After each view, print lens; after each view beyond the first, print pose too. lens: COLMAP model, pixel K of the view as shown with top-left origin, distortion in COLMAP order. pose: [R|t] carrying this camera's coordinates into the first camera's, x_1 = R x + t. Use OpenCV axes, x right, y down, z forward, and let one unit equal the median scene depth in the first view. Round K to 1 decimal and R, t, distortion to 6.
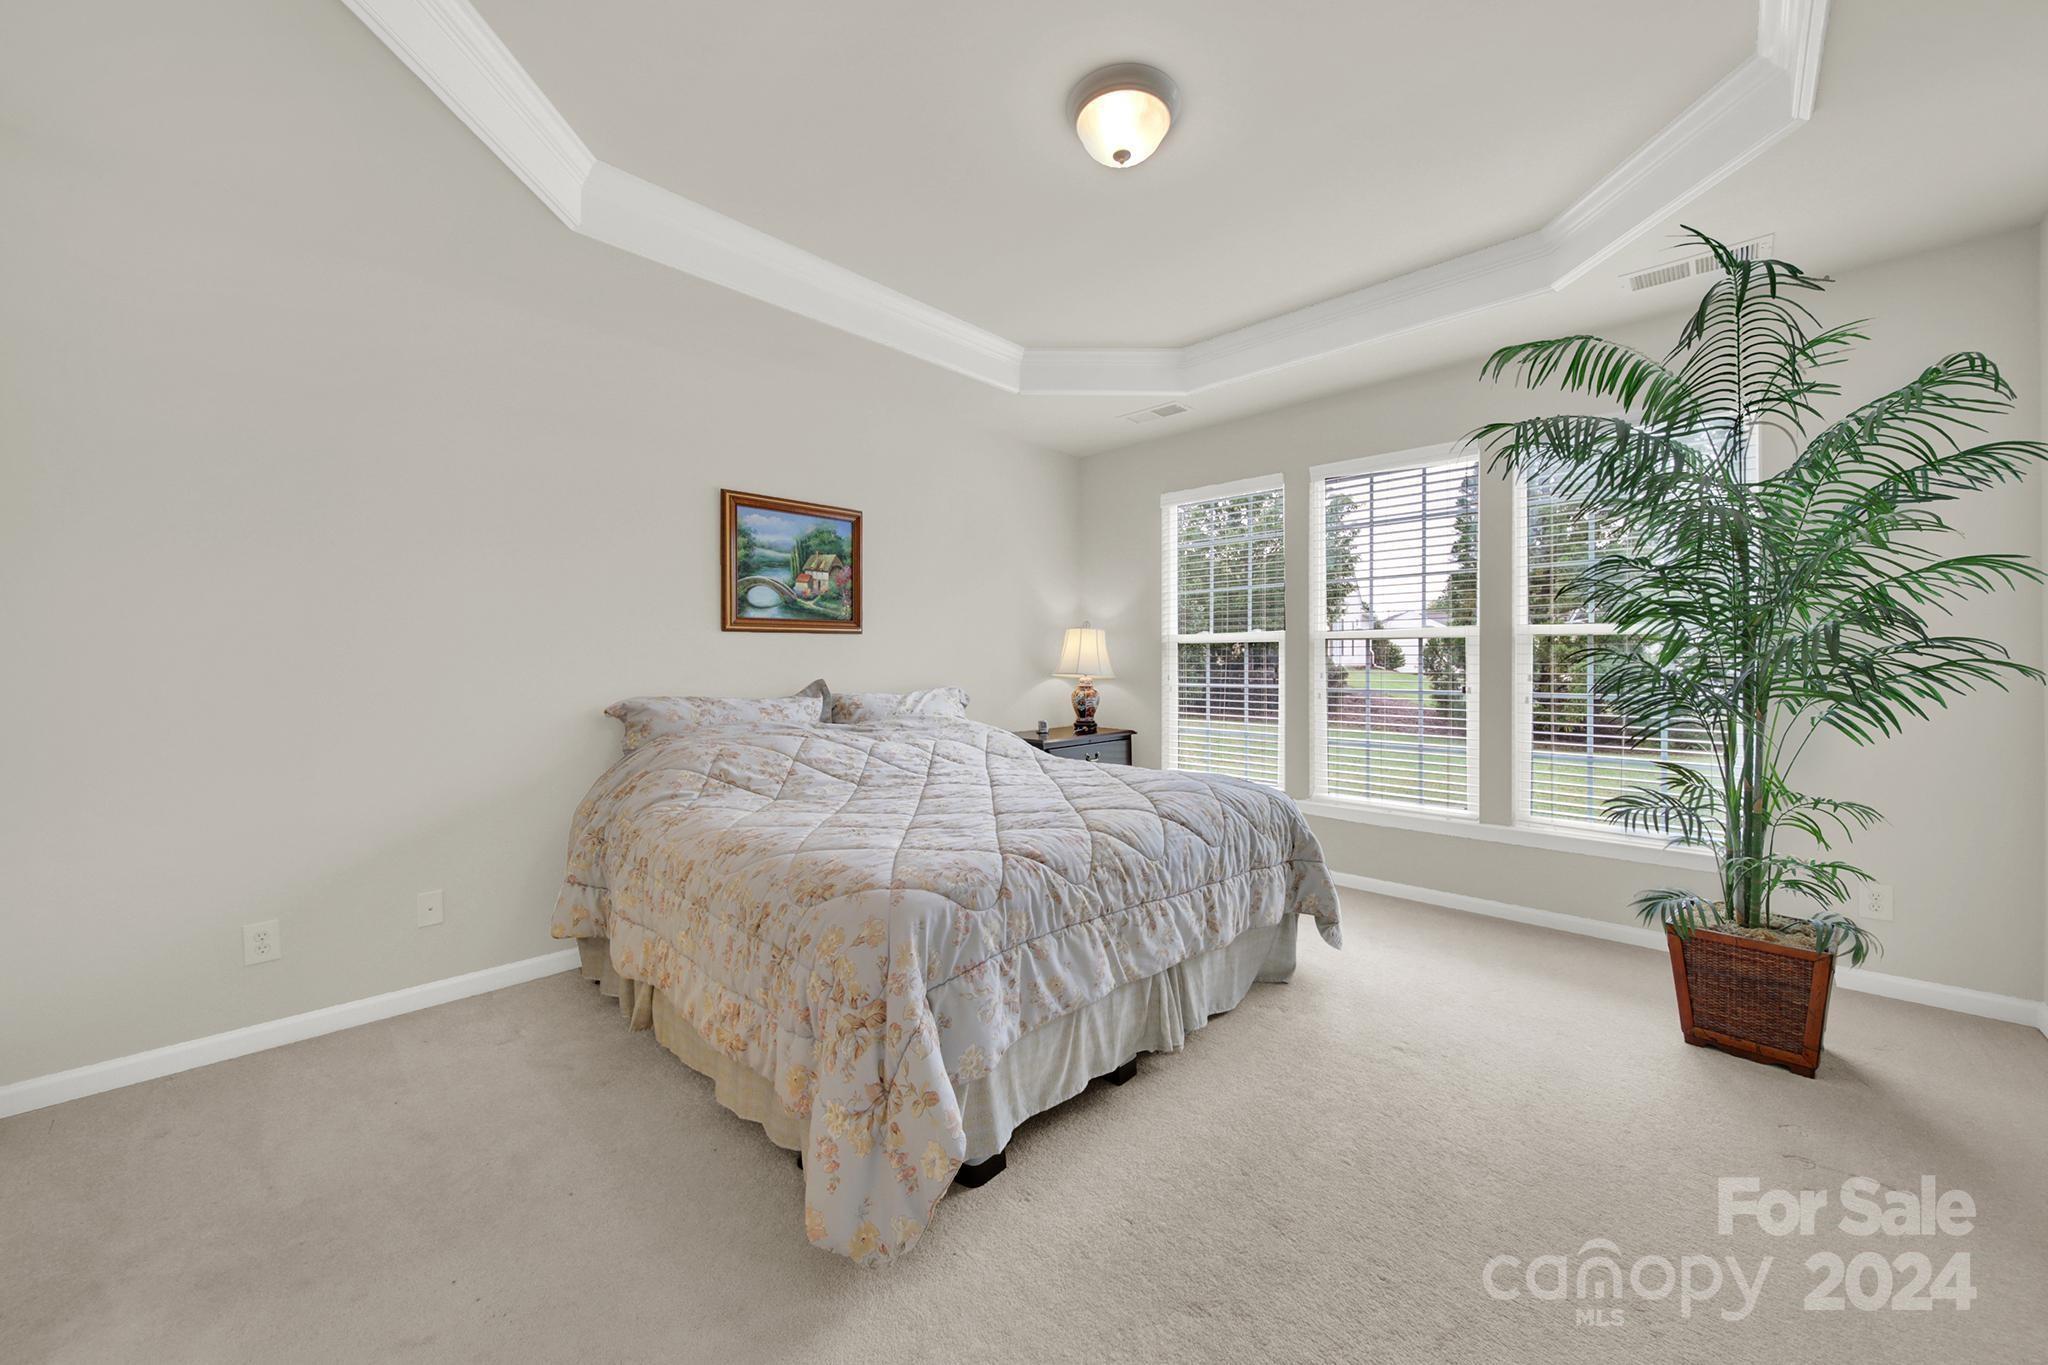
lens RADIAL K [[746.3, 0, 1030.7], [0, 746.3, 673.5], [0, 0, 1]] dist [0.000055, 0.000363]
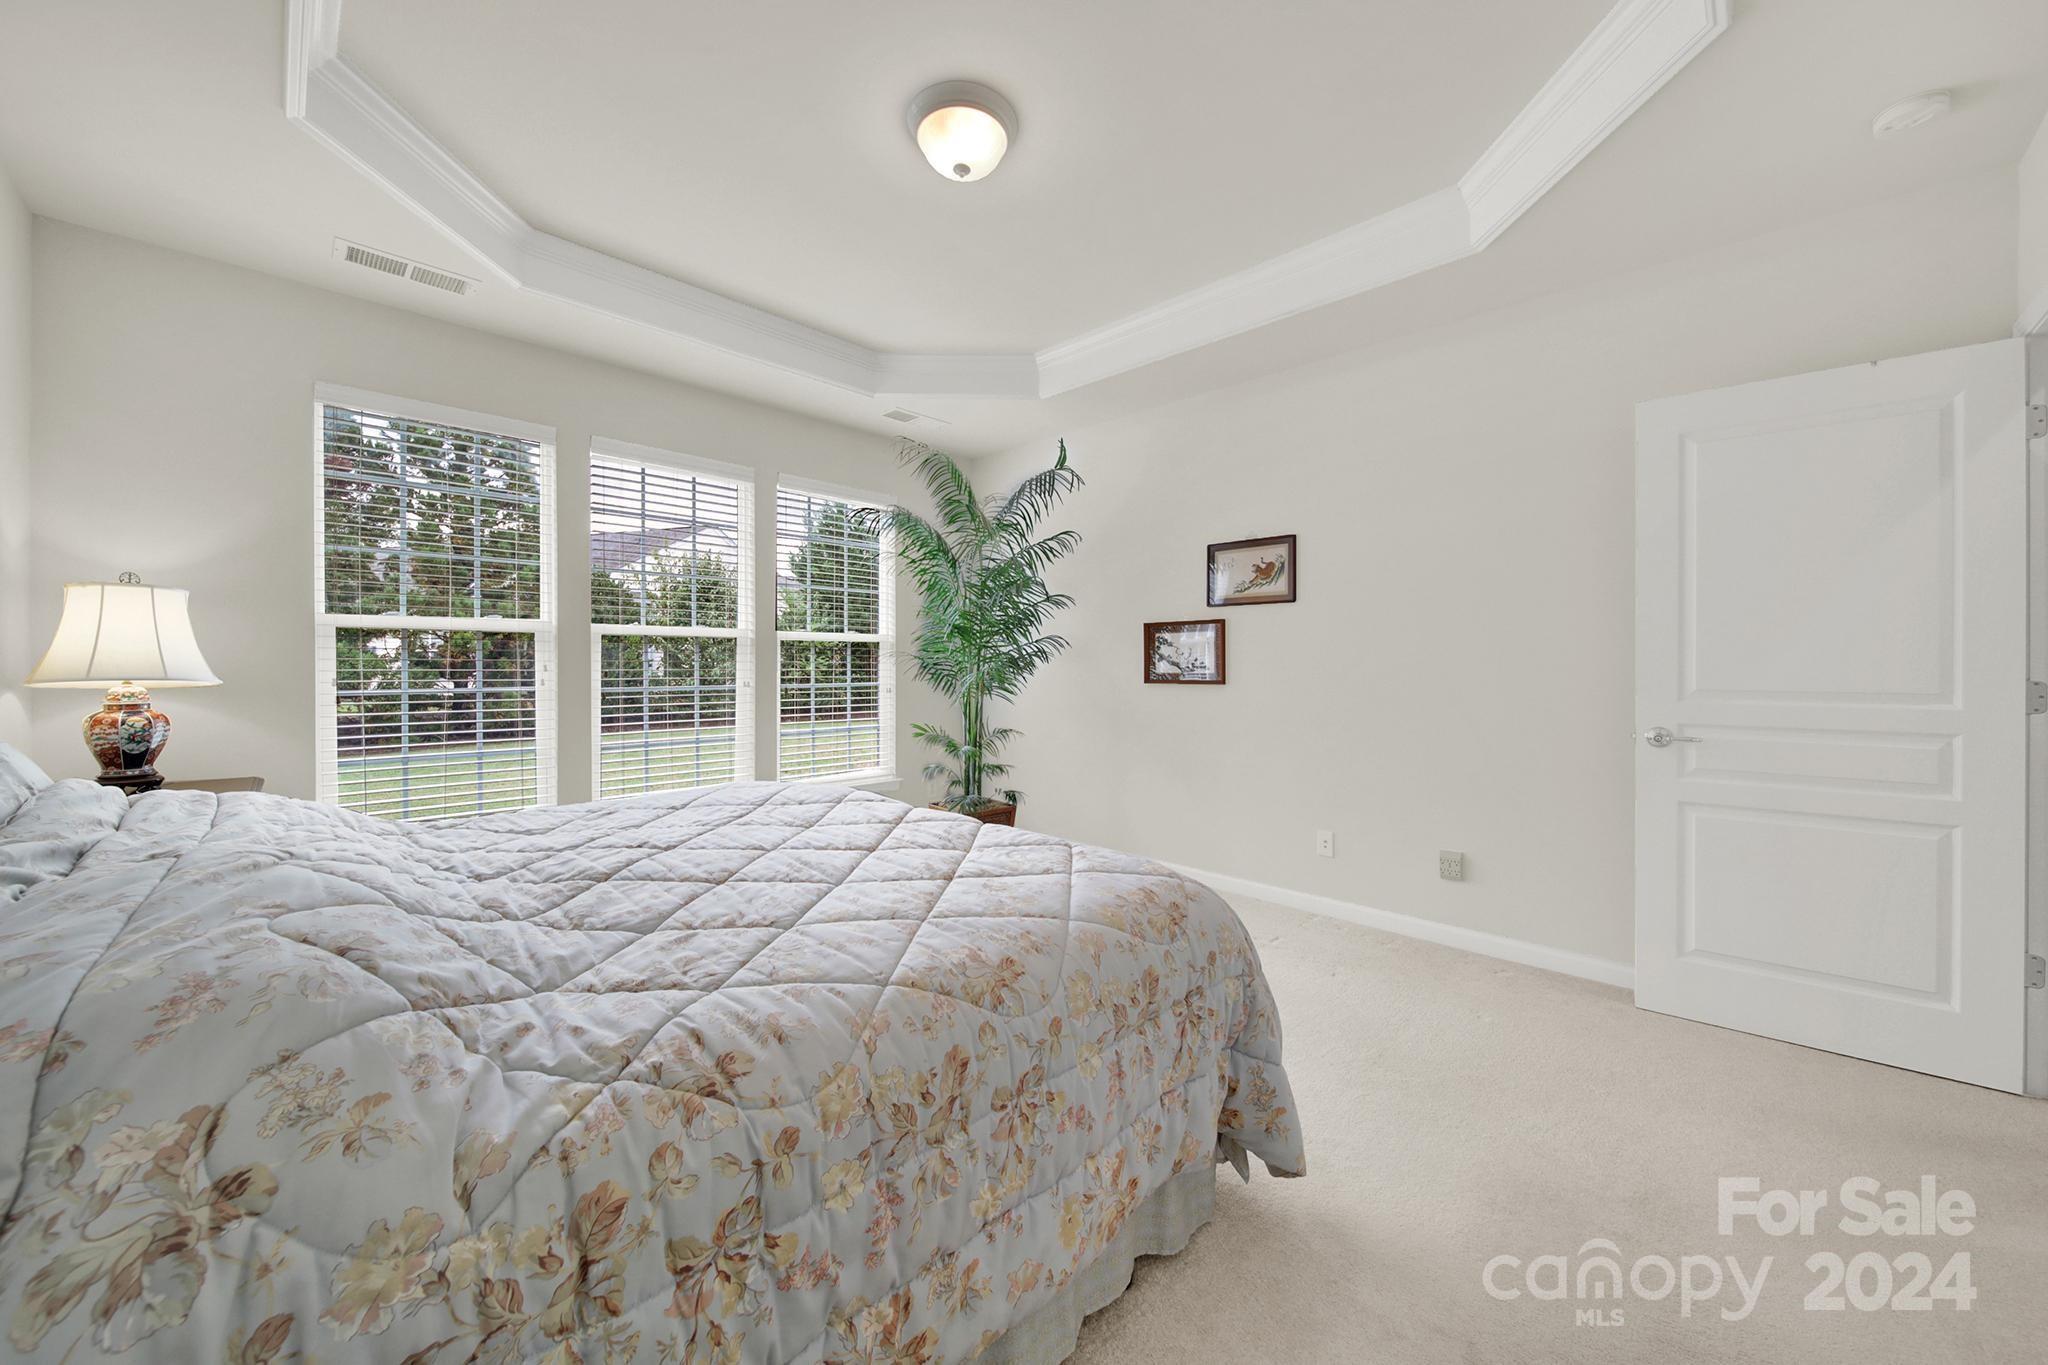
lens RADIAL K [[746.3, 0, 1030.7], [0, 746.3, 673.5], [0, 0, 1]] dist [0.000055, 0.000363]
pose [[0.007540, -0.014388, 0.999868, -0.457087], [0.007476, 0.999869, 0.014332, -0.006489], [-0.999944, 0.007367, 0.007647, 0.444577]]
